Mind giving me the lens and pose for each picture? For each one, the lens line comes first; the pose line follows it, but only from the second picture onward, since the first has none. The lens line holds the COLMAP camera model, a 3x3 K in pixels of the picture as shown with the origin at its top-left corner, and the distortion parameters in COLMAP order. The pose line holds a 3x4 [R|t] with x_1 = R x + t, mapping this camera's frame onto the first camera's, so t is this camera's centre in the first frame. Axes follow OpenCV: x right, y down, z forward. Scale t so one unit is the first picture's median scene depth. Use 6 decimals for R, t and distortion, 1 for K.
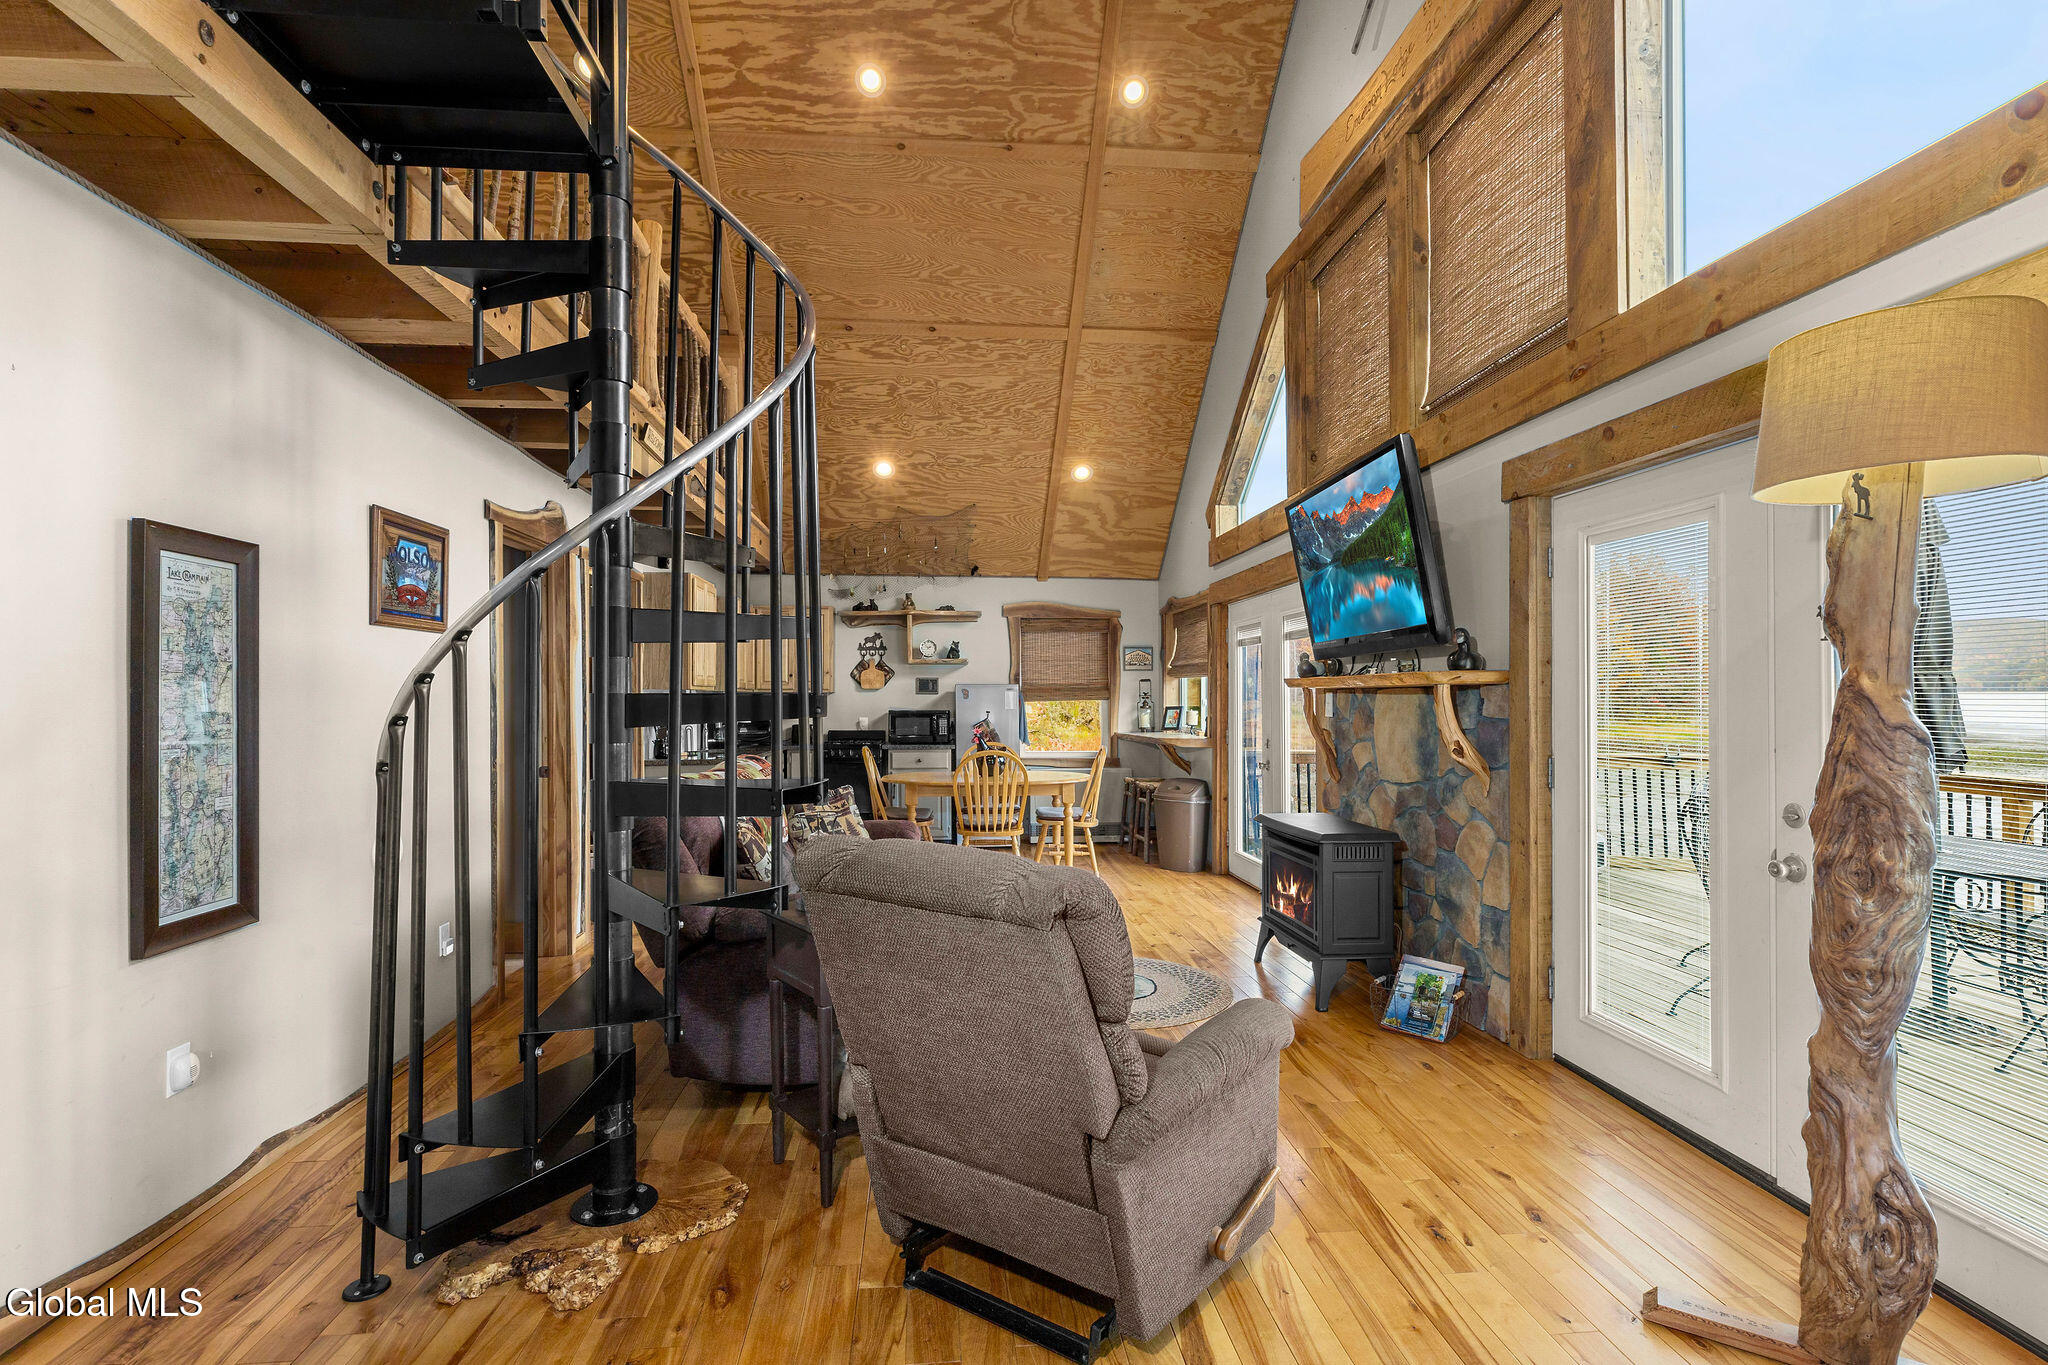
lens RADIAL K [[972.9, 0, 1019.8], [0, 972.9, 694.5], [0, 0, 1]] dist [-0.001018, -0.000193]
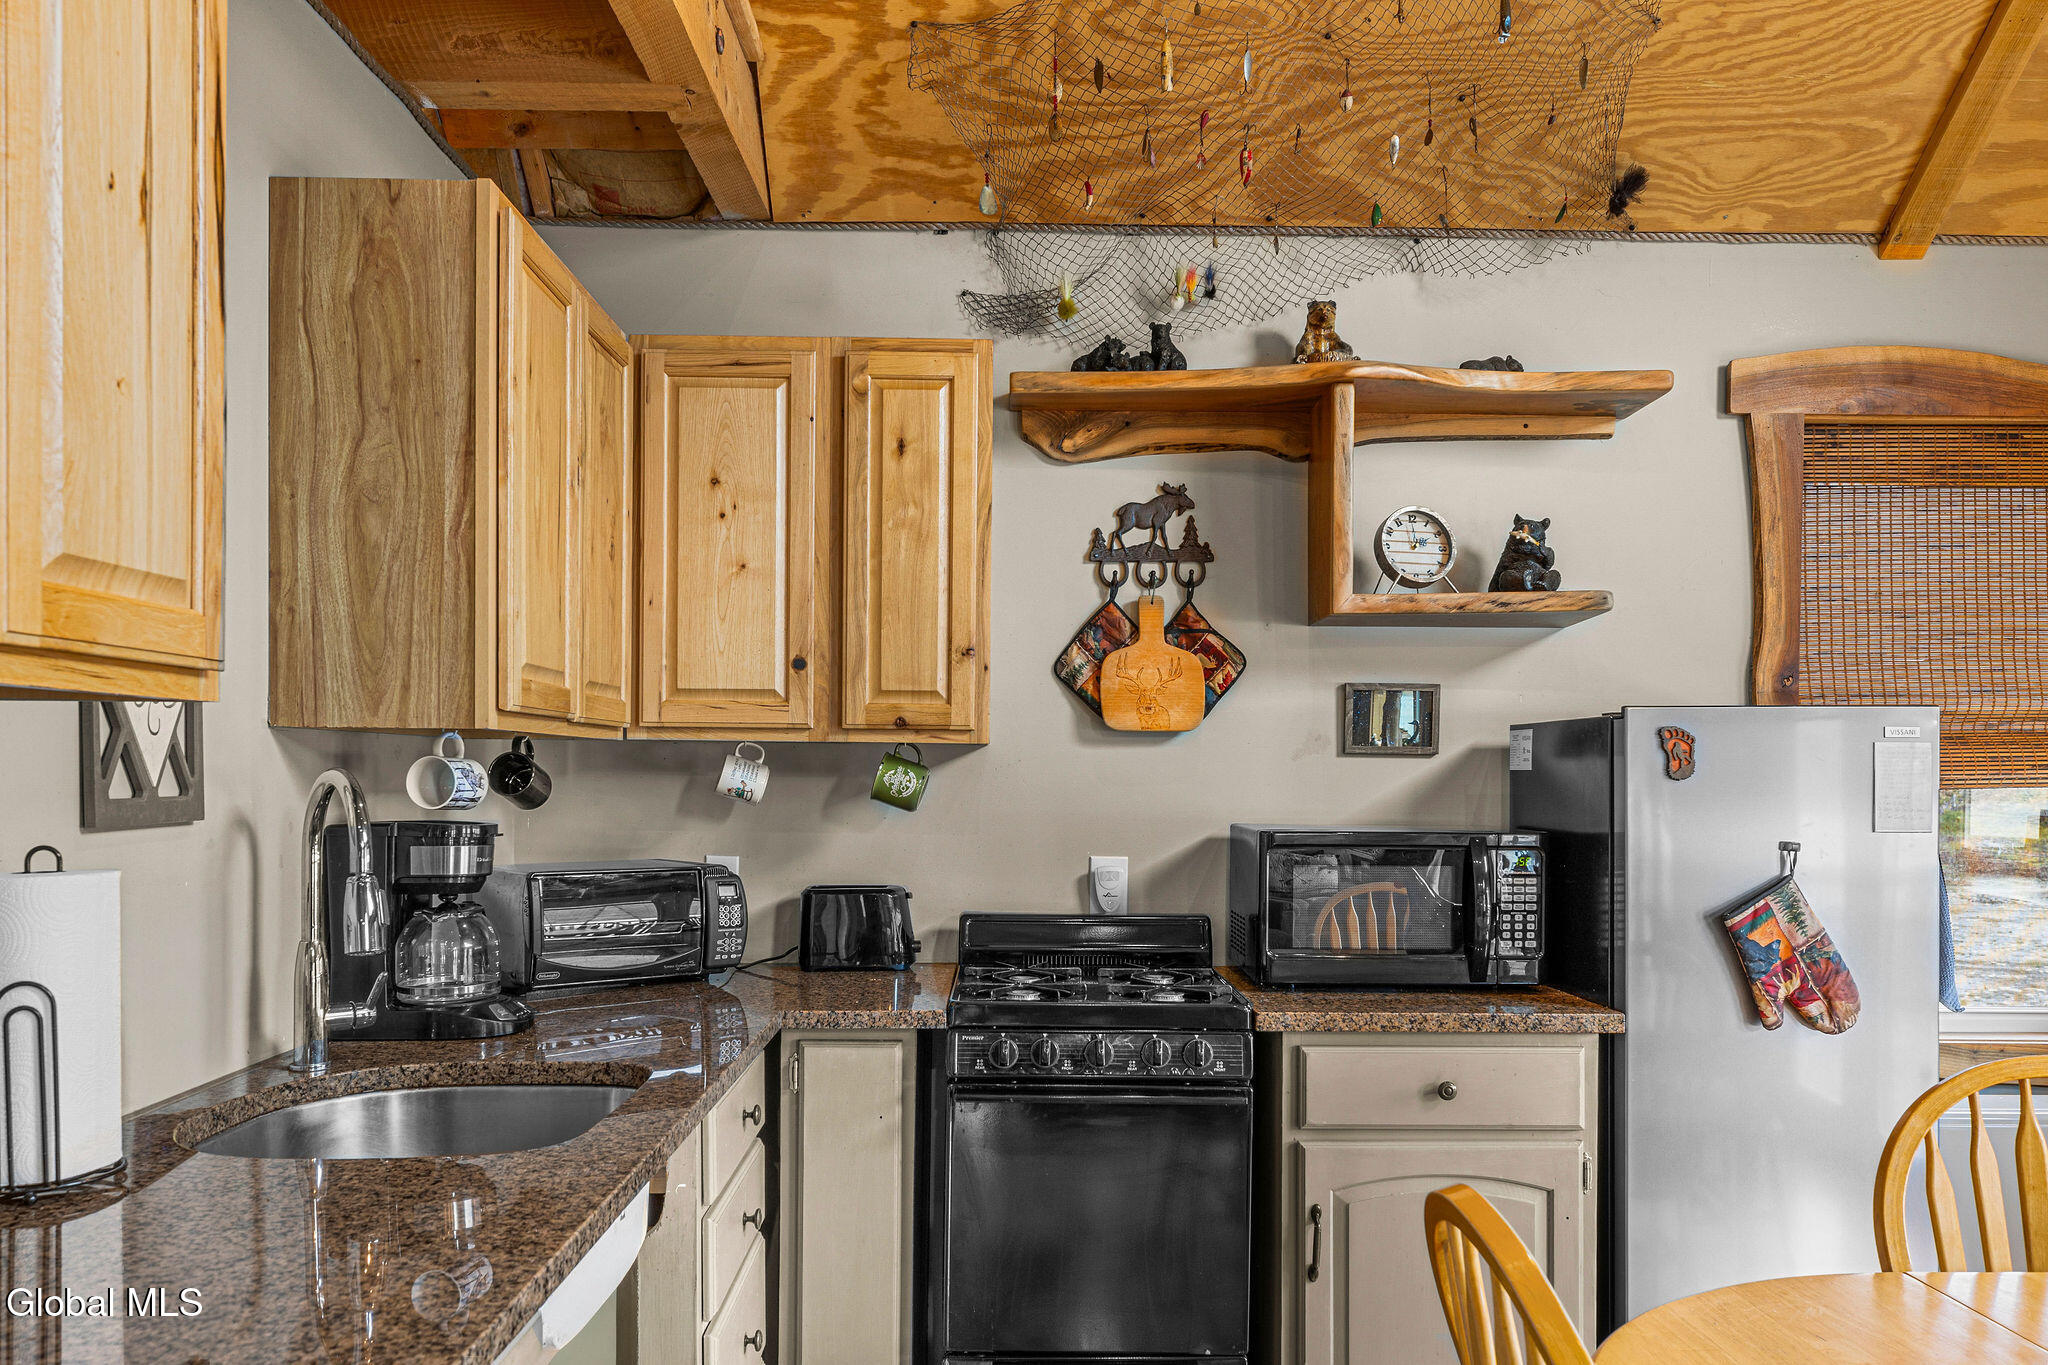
lens RADIAL K [[1600.7, 0, 1063.7], [0, 1600.7, 779.2], [0, 0, 1]] dist [0.003785, -0.000564]
pose [[0.997523, 0.007063, -0.069980, -0.214232], [-0.006522, 0.999947, 0.007952, 0.003619], [0.070033, -0.007476, 0.997517, 0.922183]]
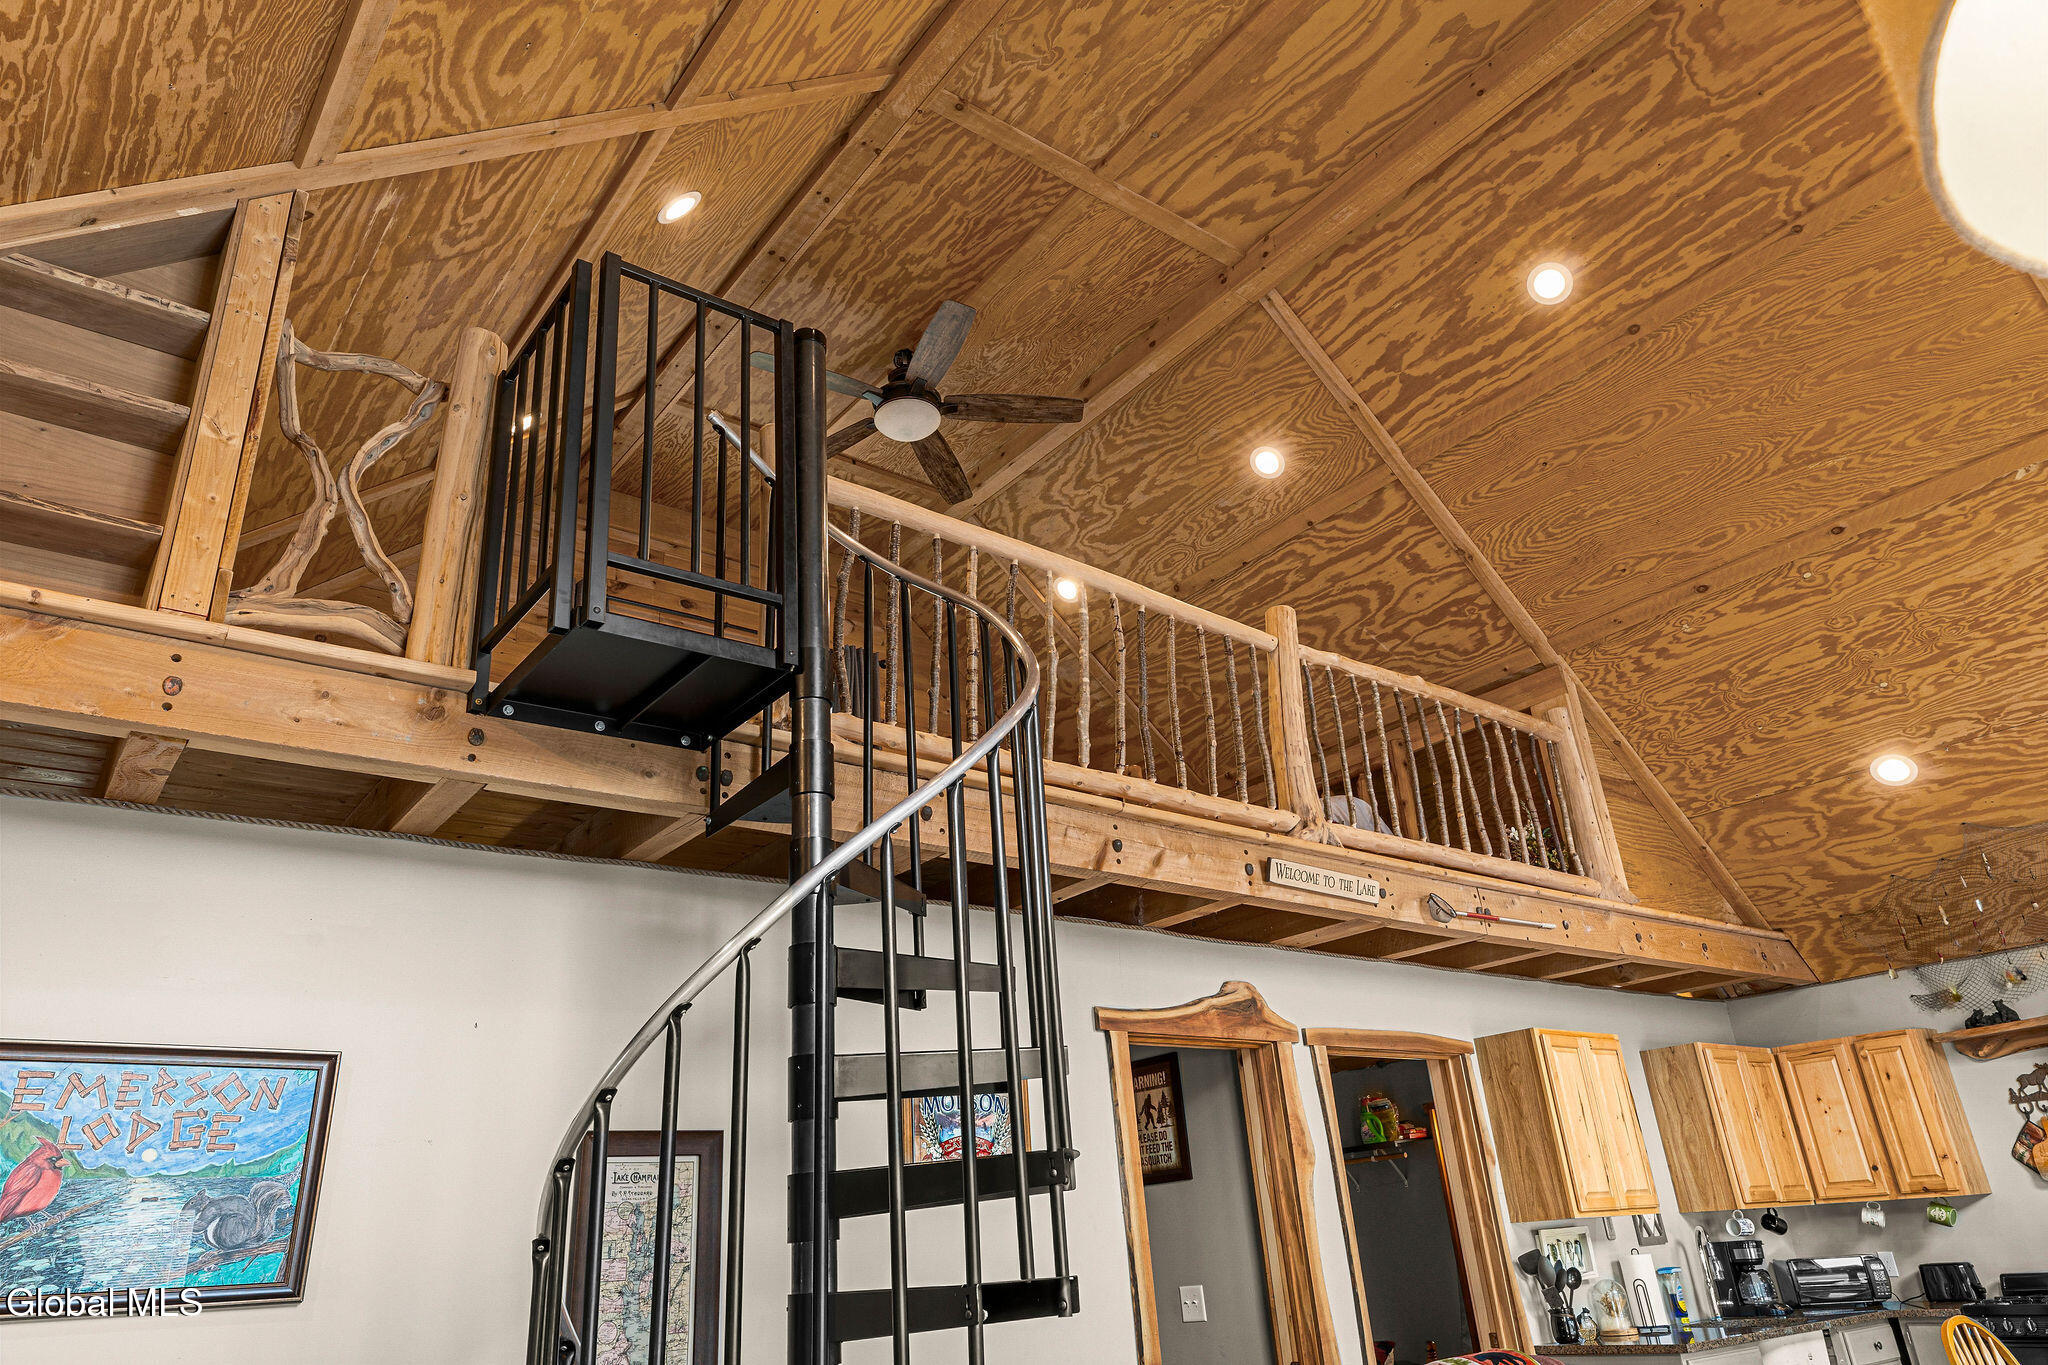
lens RADIAL K [[1333.6, 0, 1019.1], [0, 1333.6, 672.6], [0, 0, 1]] dist [0.018626, -0.005629]
pose [[0.538537, -0.368882, -0.757565, 0.265249], [0.066719, 0.914923, -0.398075, -0.007533], [0.839956, 0.163834, 0.517331, 0.207563]]
